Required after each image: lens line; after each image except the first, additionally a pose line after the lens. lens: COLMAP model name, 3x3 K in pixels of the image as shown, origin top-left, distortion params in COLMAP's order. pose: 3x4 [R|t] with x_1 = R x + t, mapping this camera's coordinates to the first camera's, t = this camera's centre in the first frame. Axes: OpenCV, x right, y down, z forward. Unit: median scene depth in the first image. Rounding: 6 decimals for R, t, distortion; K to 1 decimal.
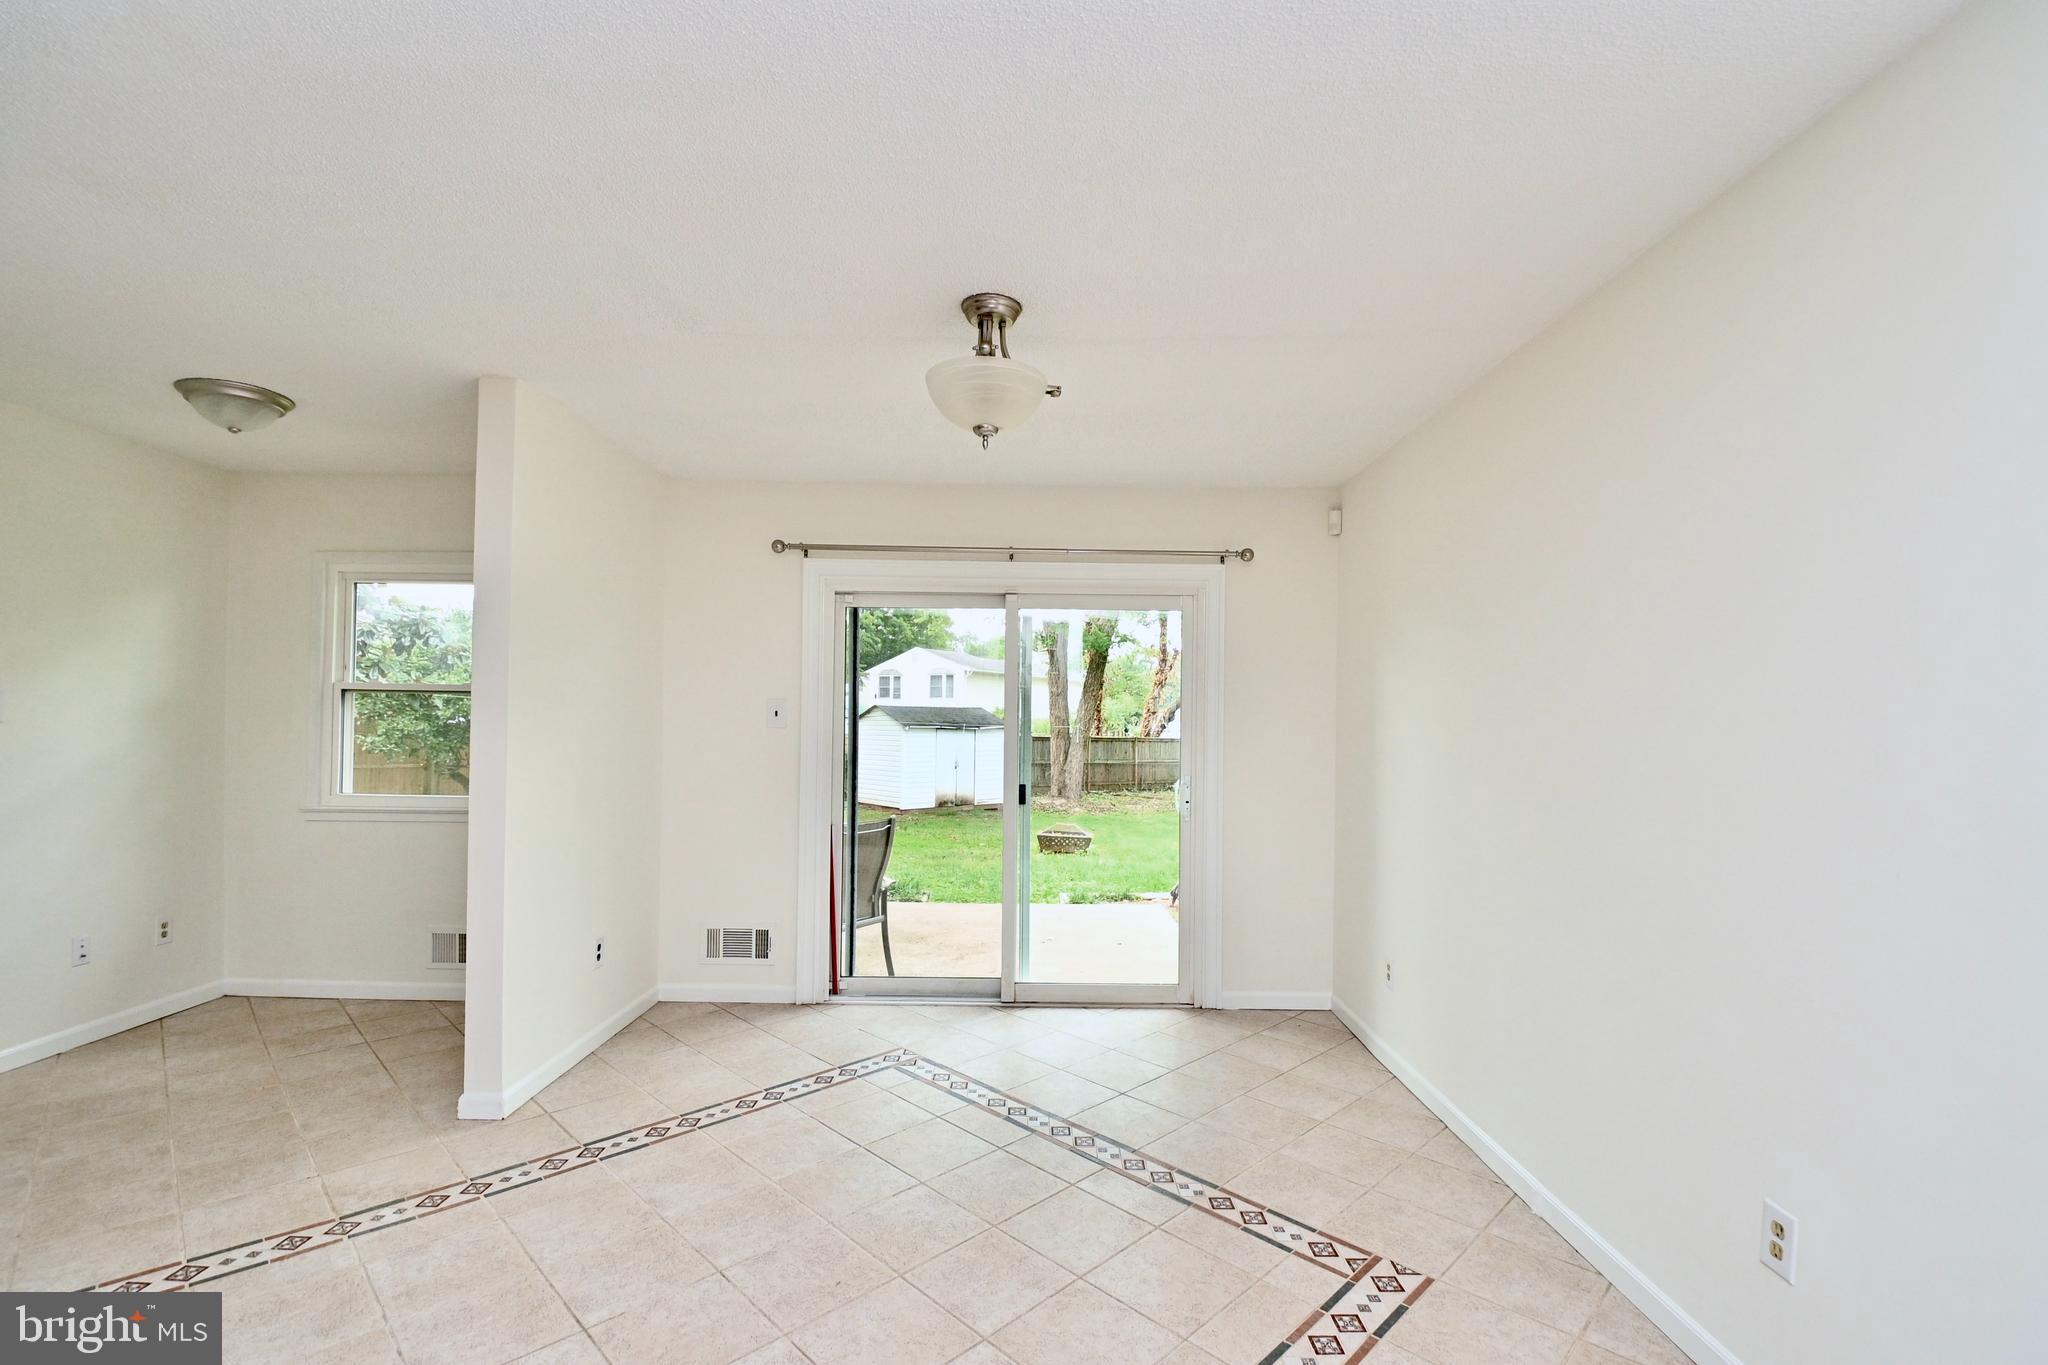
lens RADIAL K [[896.0, 0, 1039.0], [0, 896.0, 711.2], [0, 0, 1]] dist [0.016133, -0.022797]
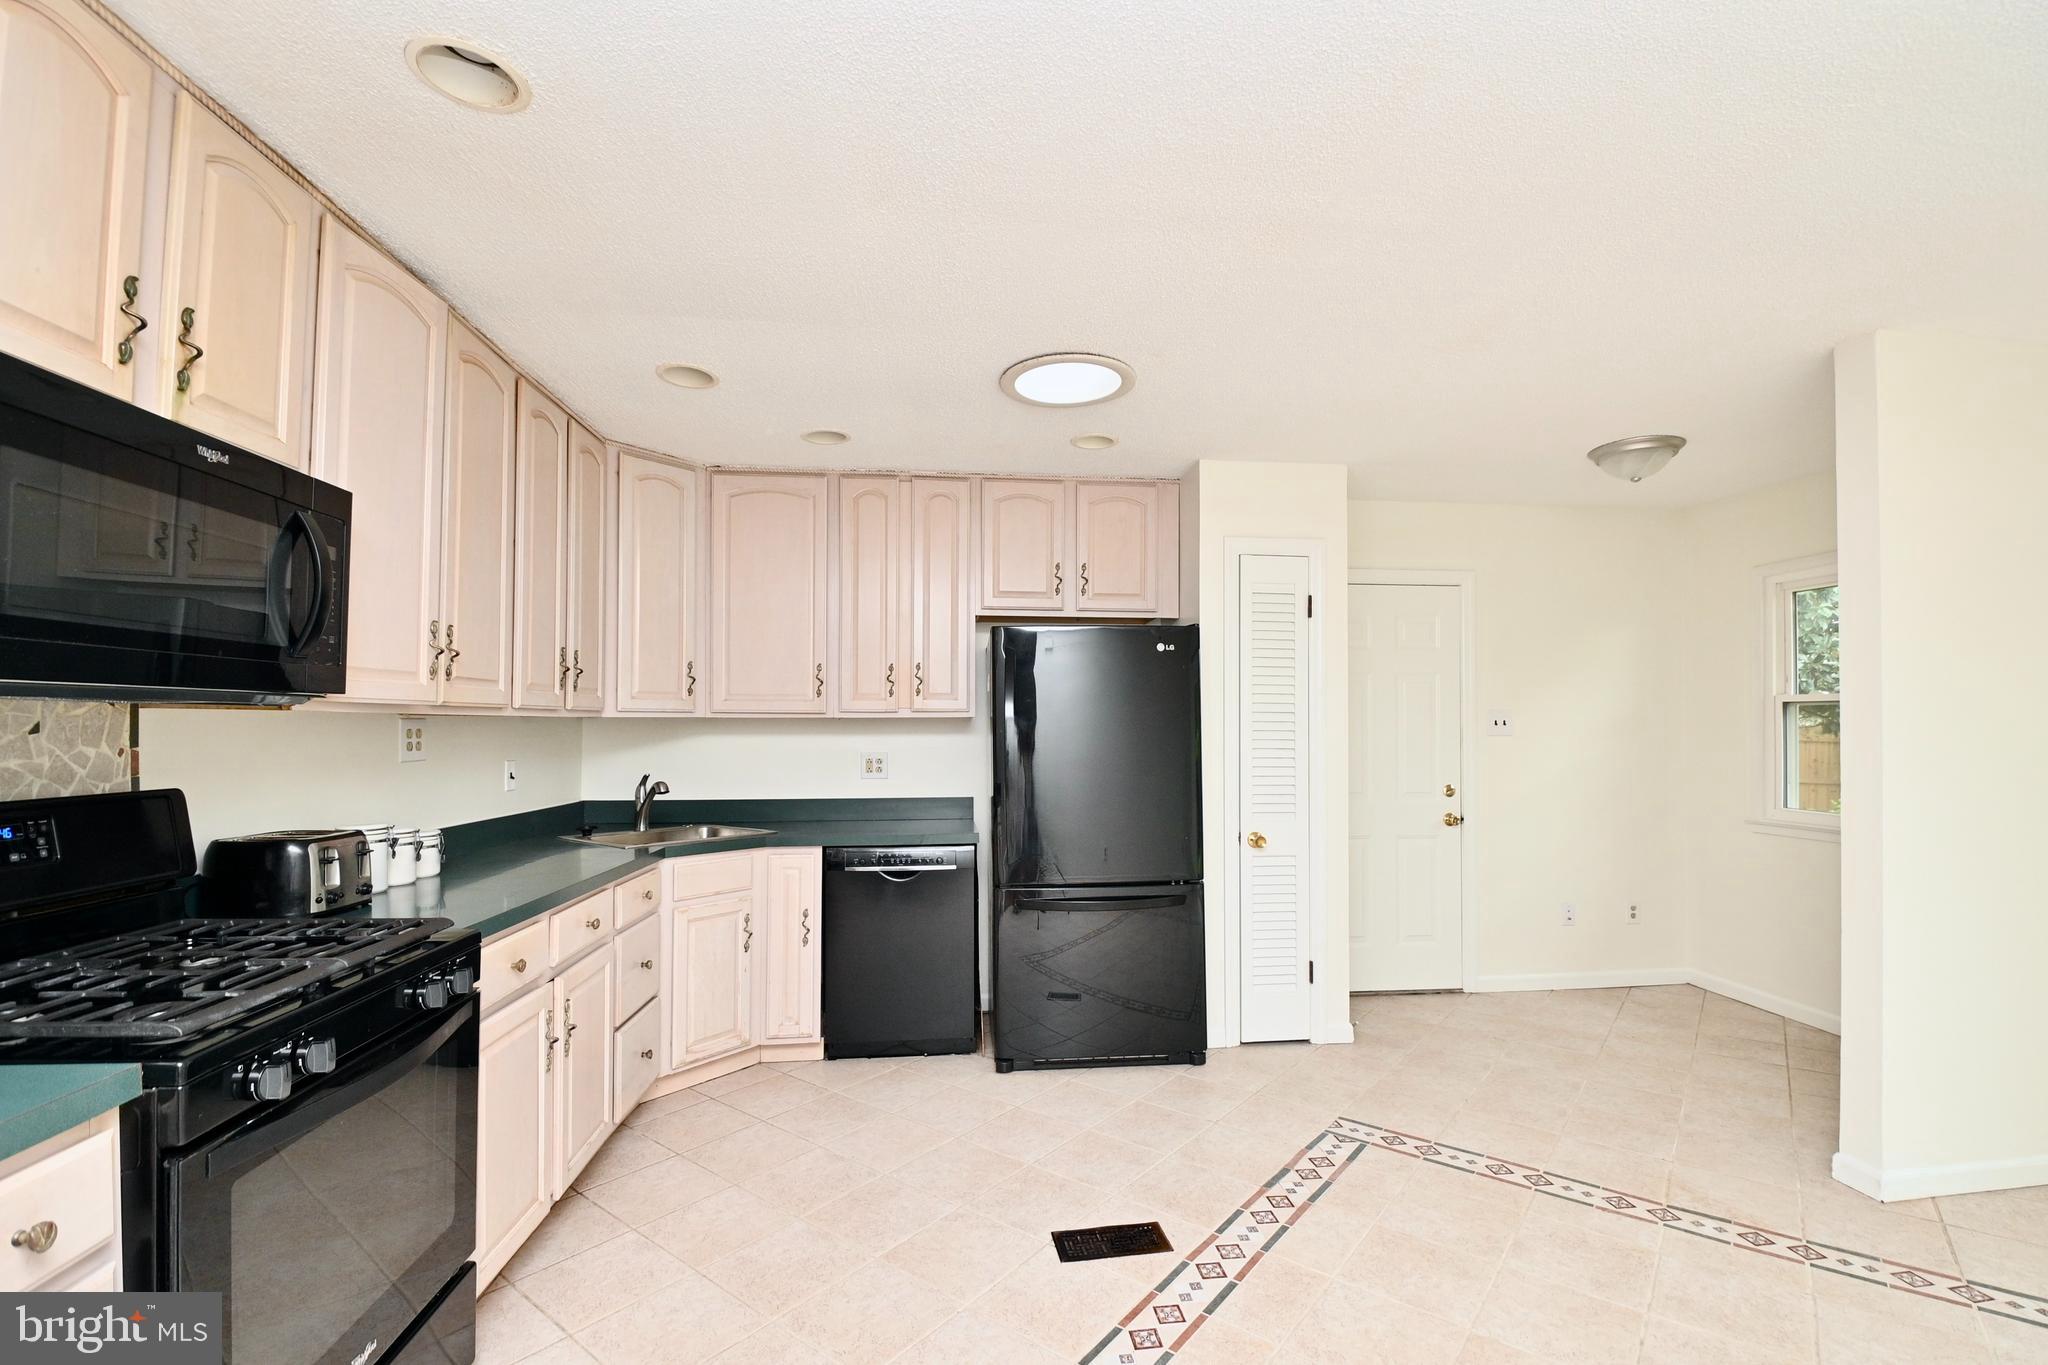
lens RADIAL K [[896.0, 0, 1039.0], [0, 896.0, 711.2], [0, 0, 1]] dist [0.016133, -0.022797]
pose [[0.106246, -0.026837, -0.993978, 0.122499], [0.011071, 0.999606, -0.025805, 0.002222], [0.994278, -0.008263, 0.106501, 0.092653]]
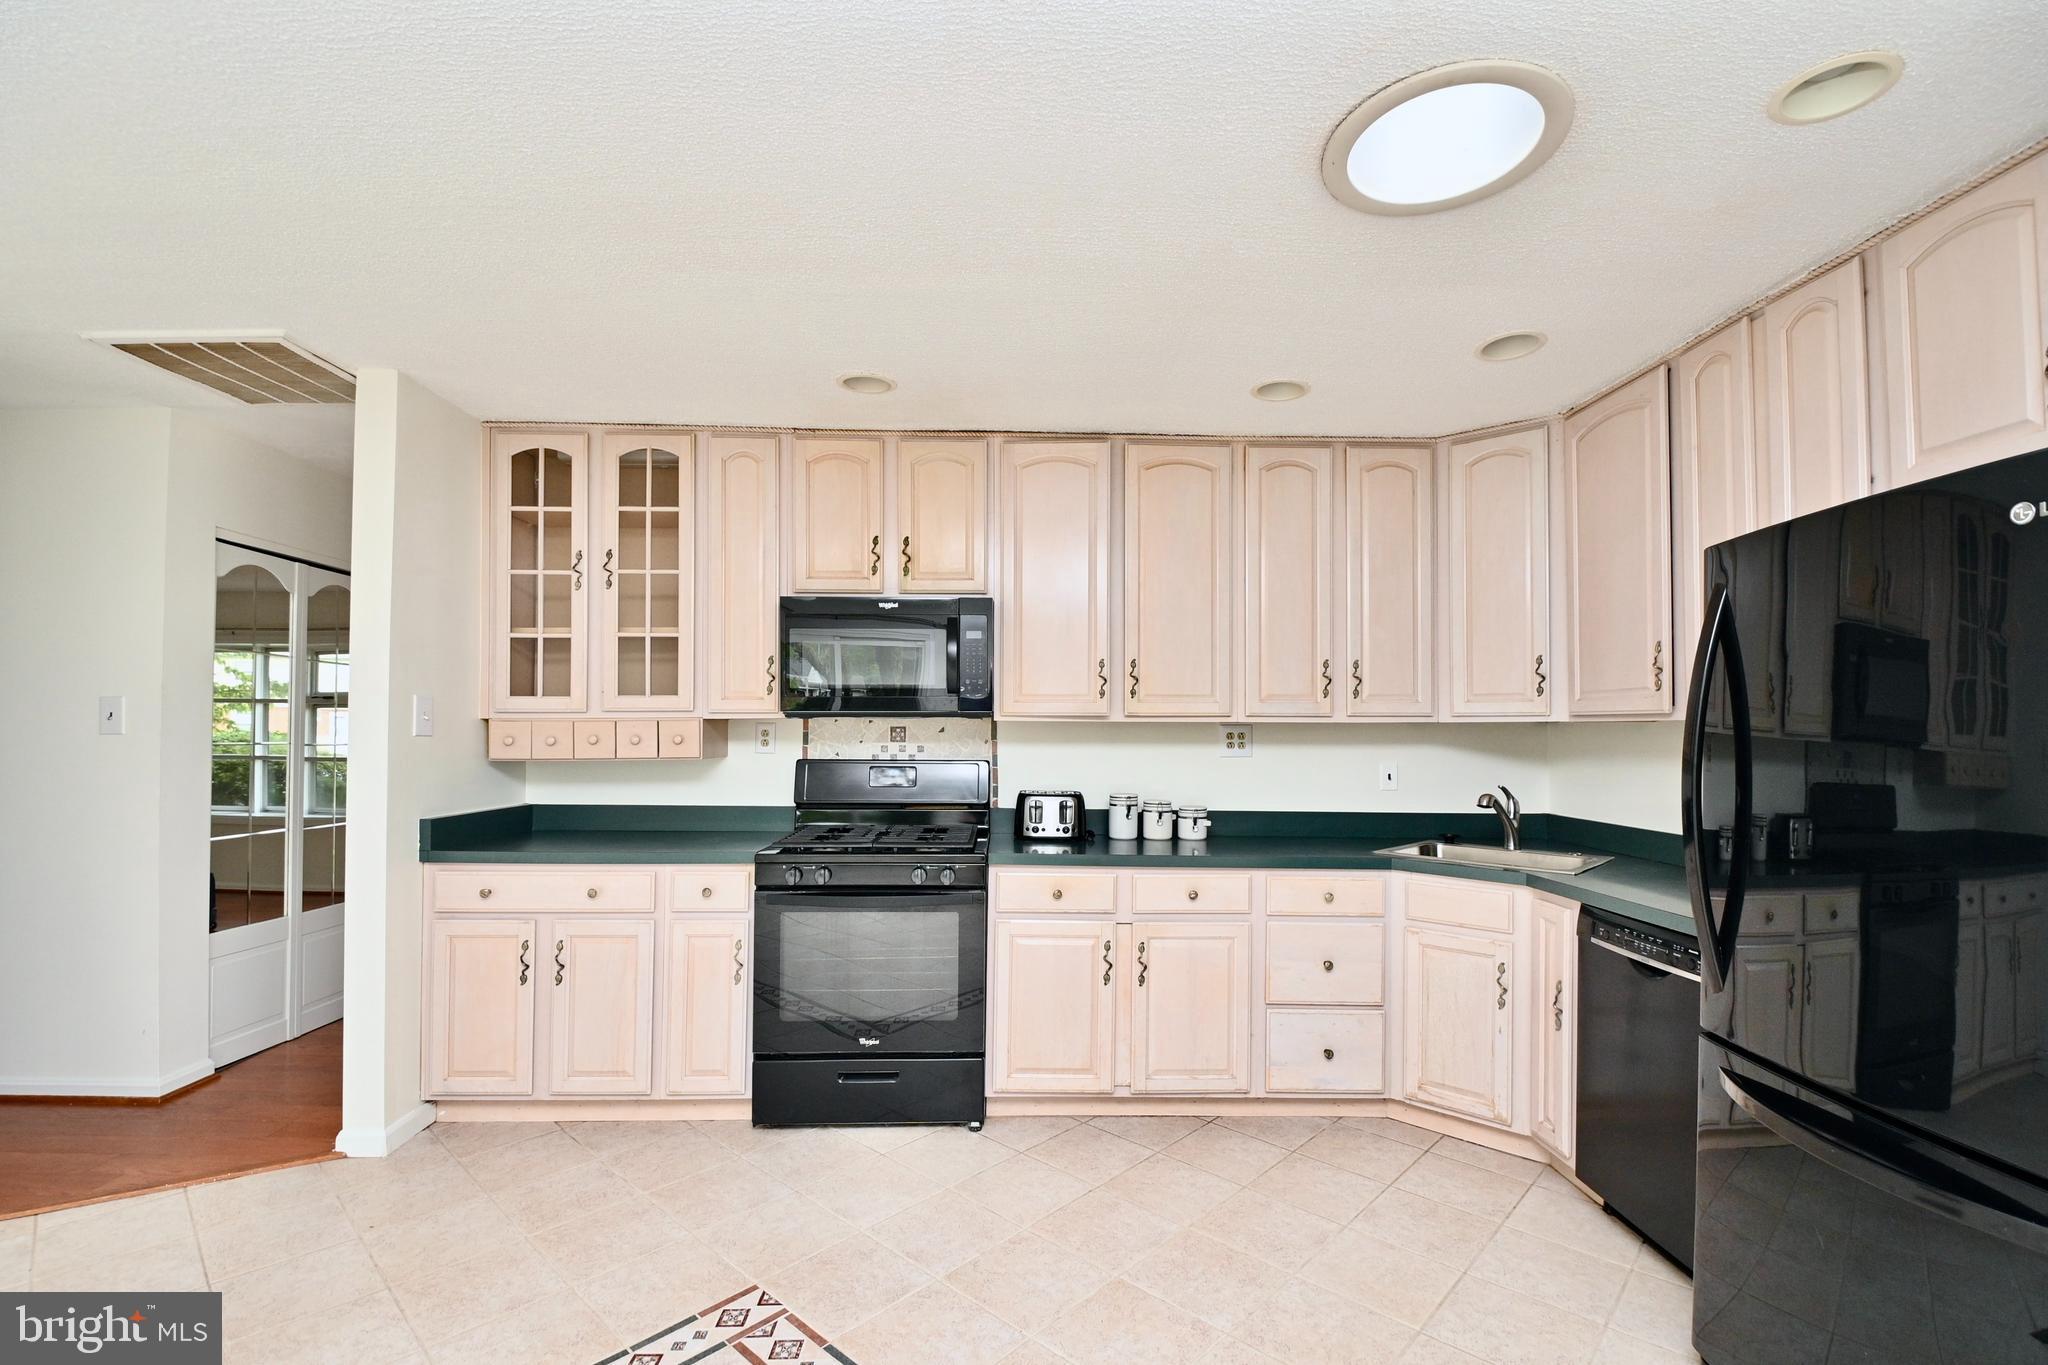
lens RADIAL K [[896.0, 0, 1039.0], [0, 896.0, 711.2], [0, 0, 1]] dist [0.016133, -0.022797]
pose [[-0.999379, -0.016613, -0.031060, -0.400439], [-0.015641, 0.999388, -0.031279, 0.002648], [0.031560, -0.030774, -0.999028, 0.618341]]
